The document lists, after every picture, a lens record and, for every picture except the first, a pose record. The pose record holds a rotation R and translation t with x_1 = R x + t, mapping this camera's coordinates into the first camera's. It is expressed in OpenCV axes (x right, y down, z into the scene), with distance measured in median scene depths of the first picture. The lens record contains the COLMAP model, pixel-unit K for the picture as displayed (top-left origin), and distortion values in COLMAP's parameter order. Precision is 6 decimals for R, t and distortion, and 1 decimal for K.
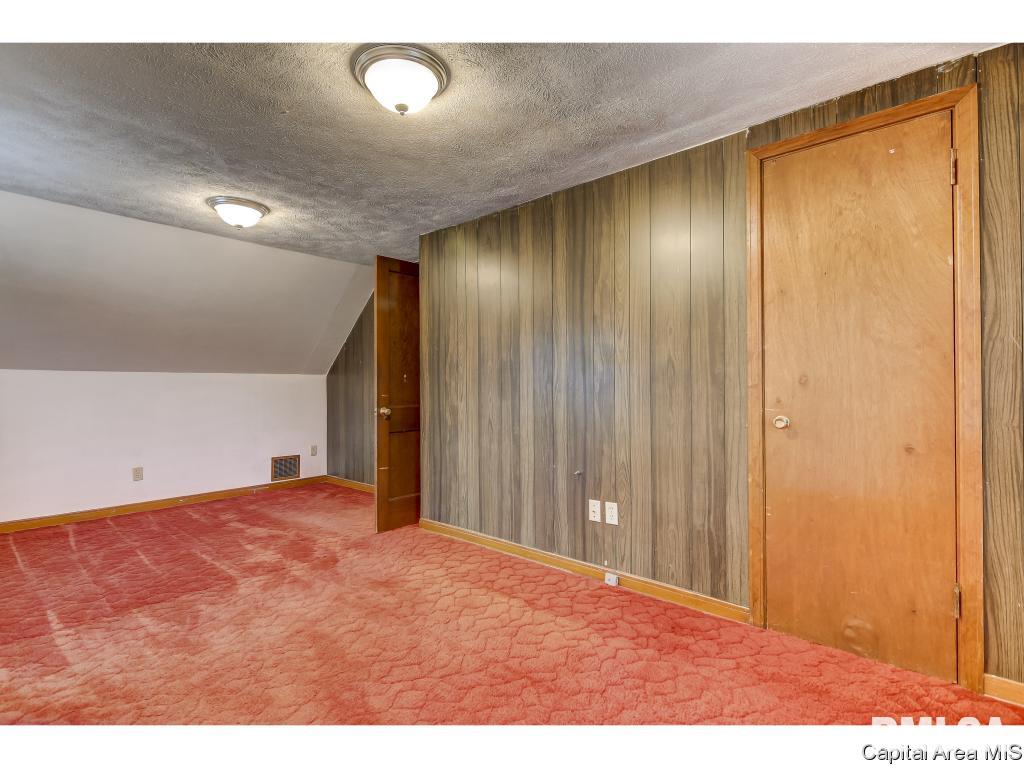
lens RADIAL K [[493.2, 0, 512.7], [0, 493.2, 384.5], [0, 0, 1]] dist [0.003778, -0.002545]
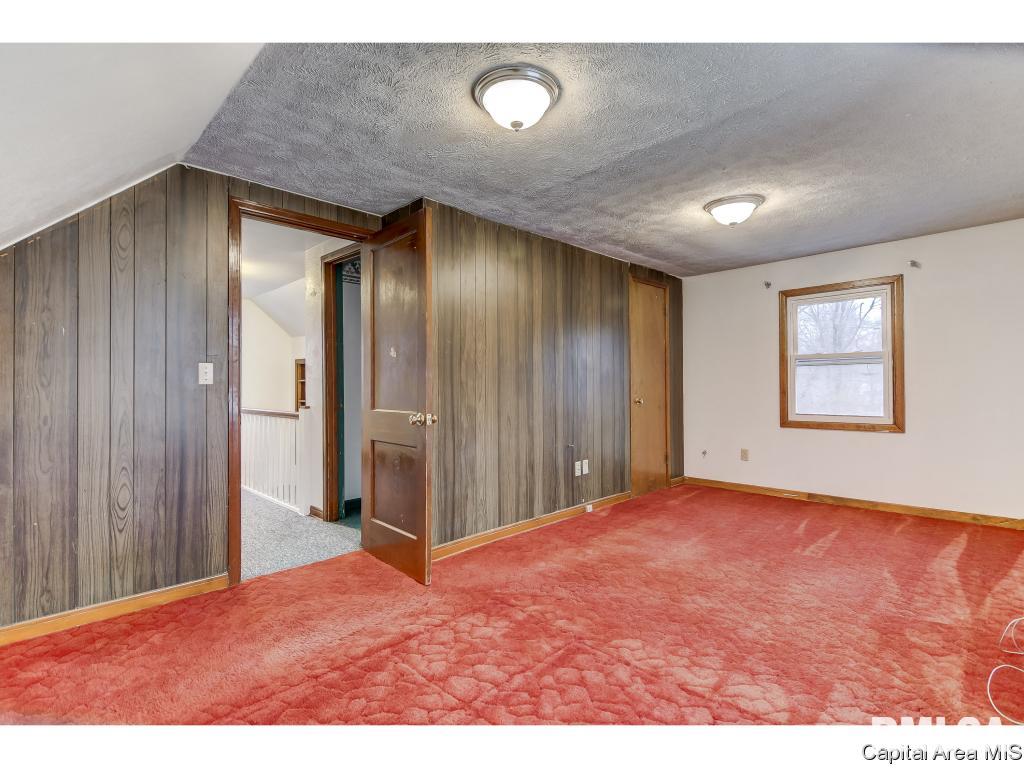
lens RADIAL K [[493.2, 0, 509.4], [0, 493.2, 384.9], [0, 0, 1]] dist [0.003778, -0.002545]
pose [[0.072540, 0.006521, 0.997344, -1.159979], [0.003860, 0.999969, -0.006818, 0.010428], [-0.997358, 0.004344, 0.072513, 0.955480]]
